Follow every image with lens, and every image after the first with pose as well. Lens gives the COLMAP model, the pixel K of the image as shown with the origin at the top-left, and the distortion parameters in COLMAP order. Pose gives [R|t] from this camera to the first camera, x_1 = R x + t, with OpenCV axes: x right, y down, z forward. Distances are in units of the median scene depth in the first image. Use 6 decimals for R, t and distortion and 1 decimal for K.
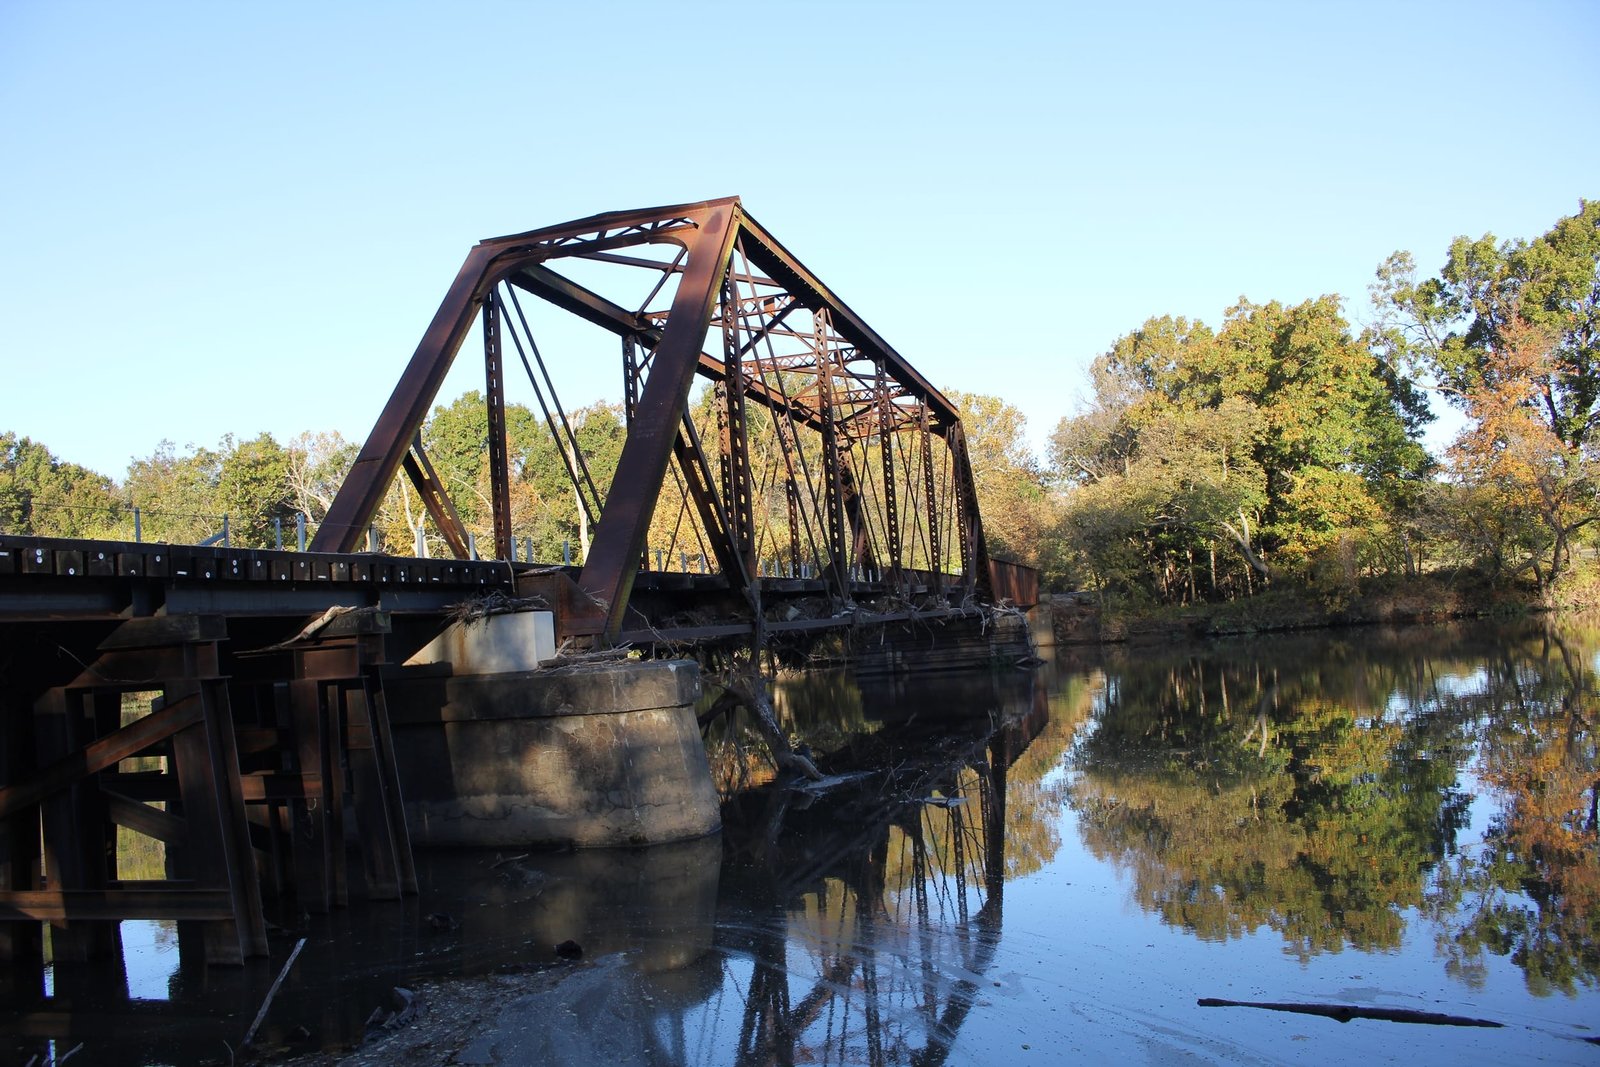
lens RADIAL K [[1318.7, 0, 800.0], [0, 1318.7, 533.5], [0, 0, 1]] dist [-0.164071, 0.137723]
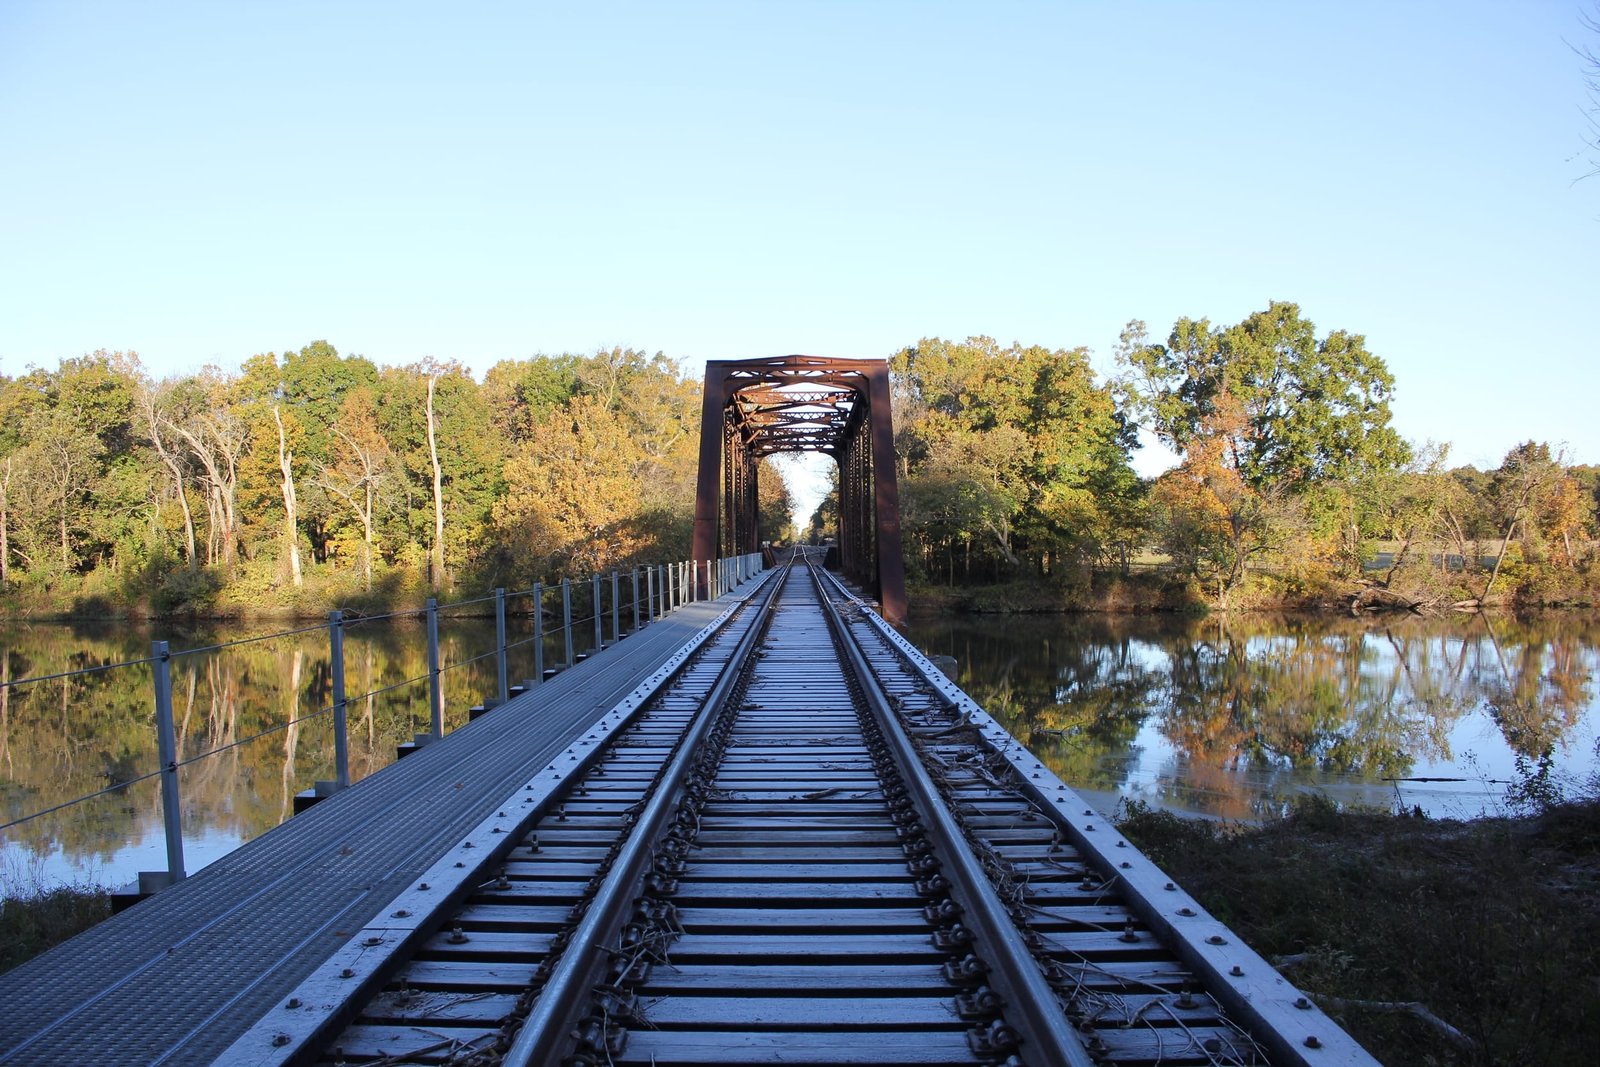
lens RADIAL K [[1318.7, 0, 800.0], [0, 1318.7, 533.5], [0, 0, 1]] dist [-0.164071, 0.137723]
pose [[0.962524, 0.070895, 0.261765, -0.183408], [-0.083410, 0.995828, 0.036998, -0.030782], [-0.258050, -0.057445, 0.964422, -0.180757]]
